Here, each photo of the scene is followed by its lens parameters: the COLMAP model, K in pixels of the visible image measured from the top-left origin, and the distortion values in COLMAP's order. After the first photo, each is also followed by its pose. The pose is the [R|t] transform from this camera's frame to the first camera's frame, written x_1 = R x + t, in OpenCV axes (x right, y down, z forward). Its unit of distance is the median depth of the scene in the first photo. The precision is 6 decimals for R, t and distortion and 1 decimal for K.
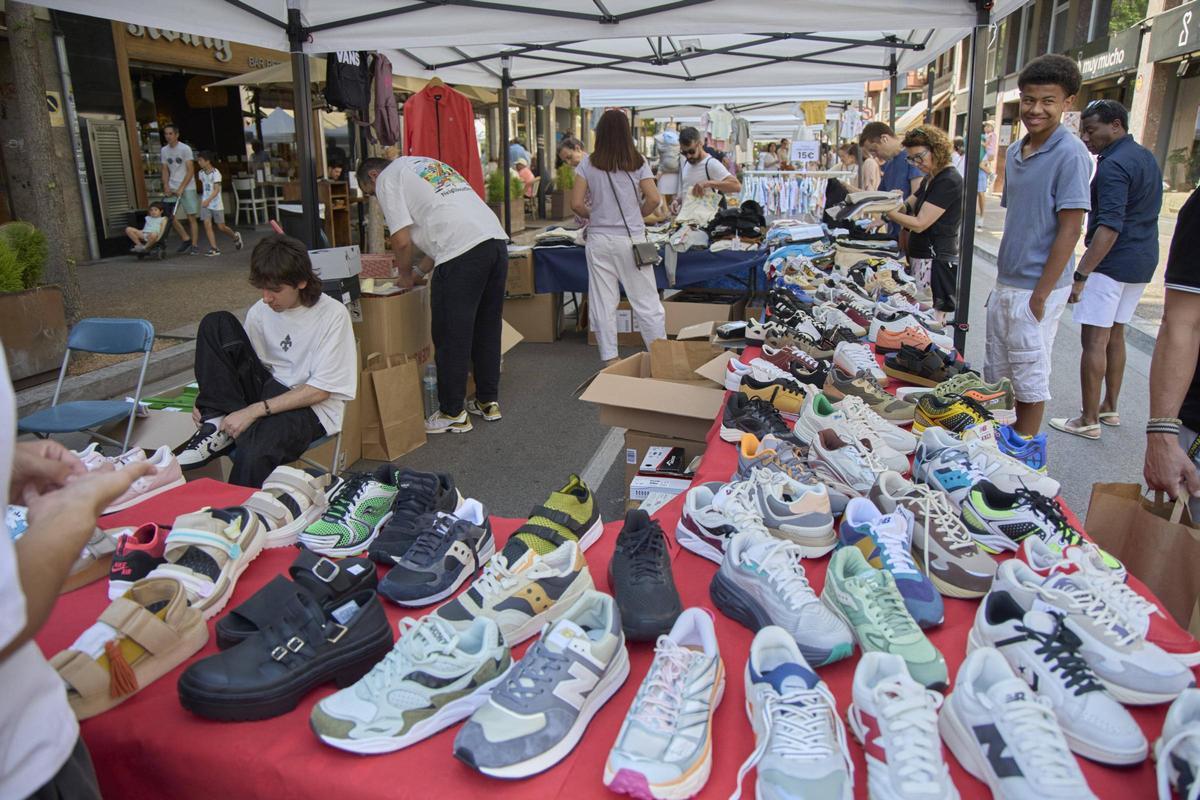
lens RADIAL K [[807.1, 0, 633.0], [0, 807.1, 378.4], [0, 0, 1]] dist [-0.079408, 0.045957]
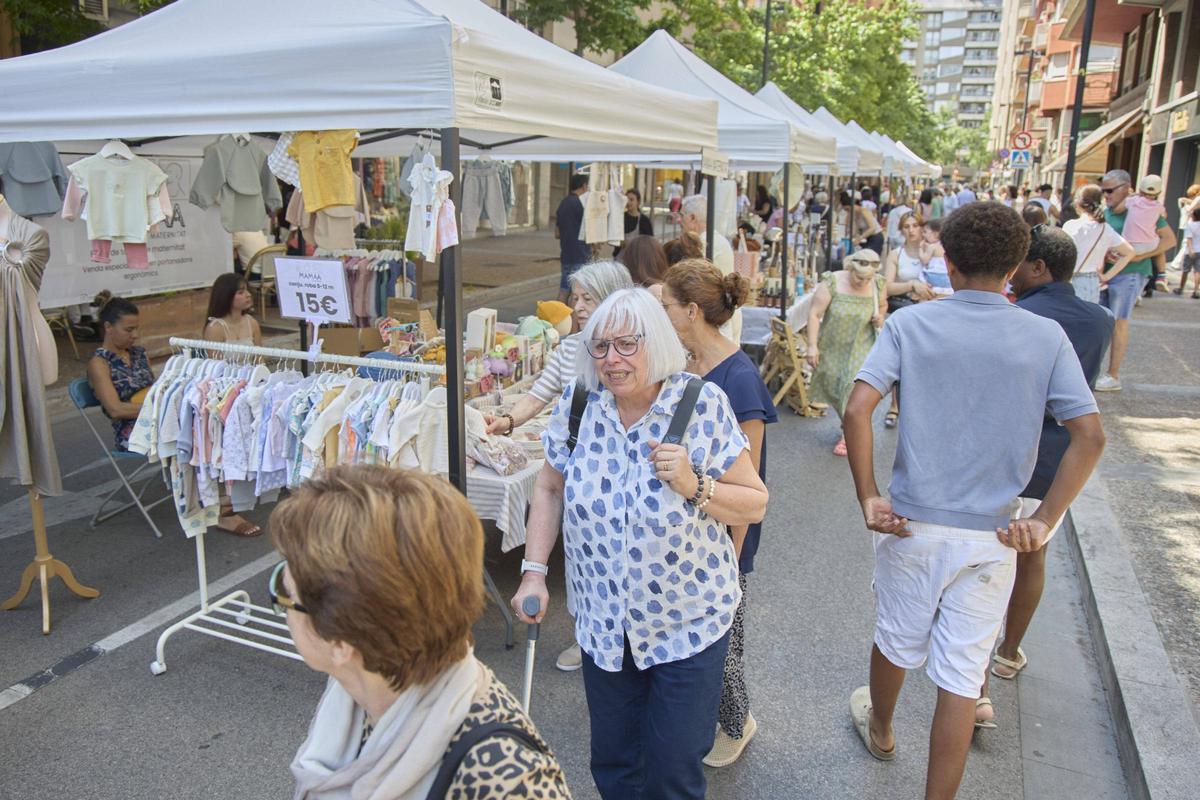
lens RADIAL K [[958.8, 0, 564.3], [0, 958.8, 369.5], [0, 0, 1]] dist [-0.004103, -0.000307]
pose [[0.980776, 0.064877, -0.184037, 0.955373], [-0.078856, 0.994448, -0.069678, -0.590971], [0.178495, 0.082850, 0.980447, 1.647868]]
